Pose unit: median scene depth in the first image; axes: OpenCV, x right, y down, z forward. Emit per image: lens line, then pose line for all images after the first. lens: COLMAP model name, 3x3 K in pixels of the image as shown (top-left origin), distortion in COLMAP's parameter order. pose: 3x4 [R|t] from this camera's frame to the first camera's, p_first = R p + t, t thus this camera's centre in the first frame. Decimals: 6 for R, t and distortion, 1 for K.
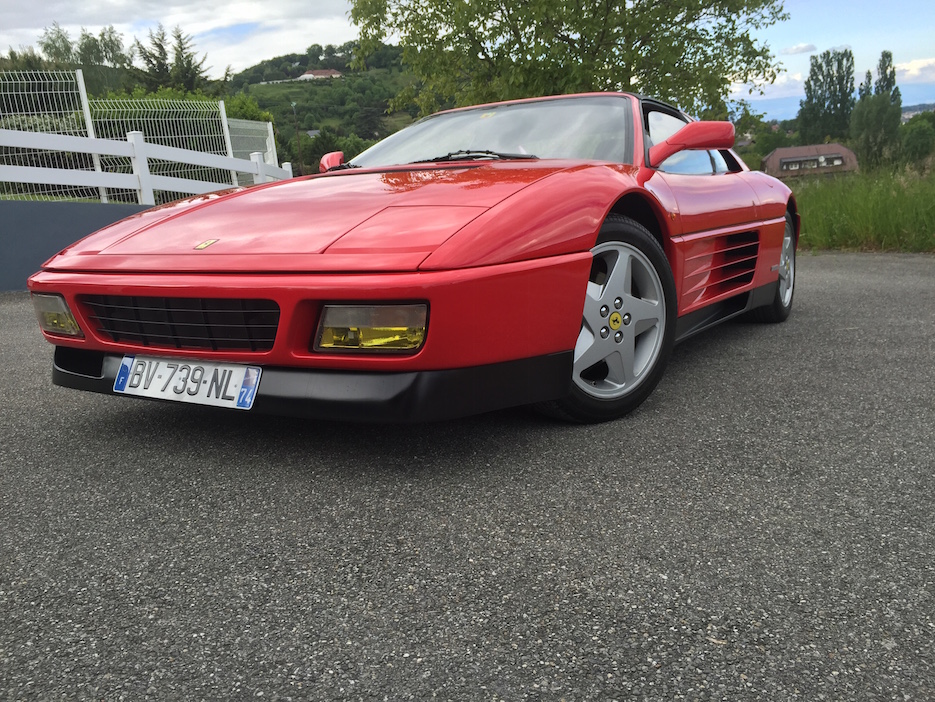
lens RADIAL K [[793.6, 0, 469.8], [0, 793.6, 353.4], [0, 0, 1]] dist [0.018178, -0.044771]
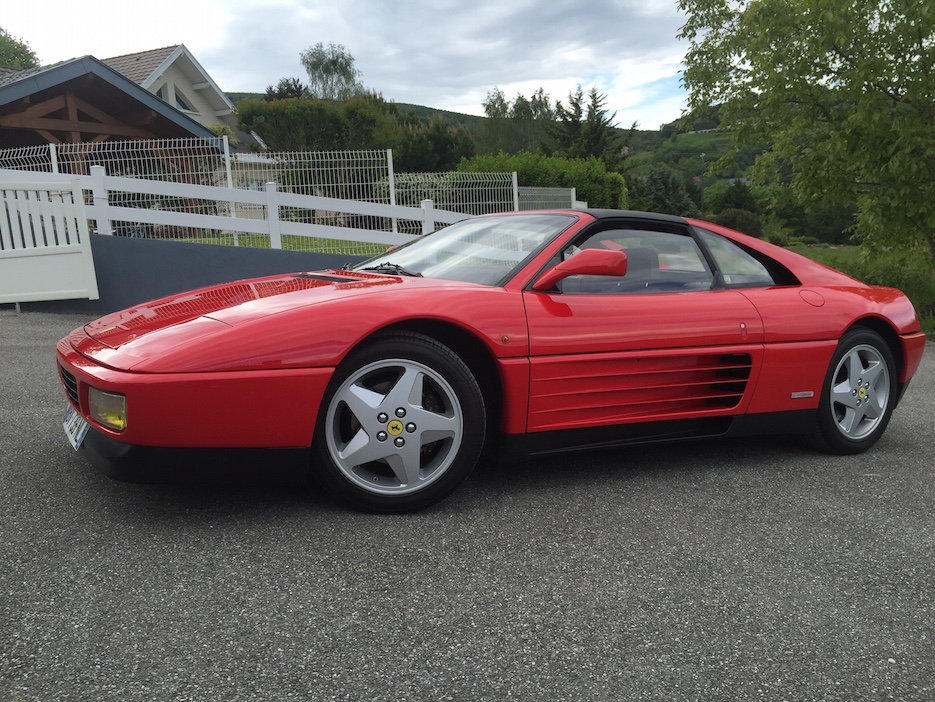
lens RADIAL K [[793.6, 0, 469.7], [0, 793.6, 350.6], [0, 0, 1]] dist [0.018178, -0.044771]
pose [[0.872287, 0.111570, -0.476097, 0.191360], [-0.139616, 0.989919, -0.023818, -0.032834], [0.468640, 0.087246, 0.879070, 0.009618]]
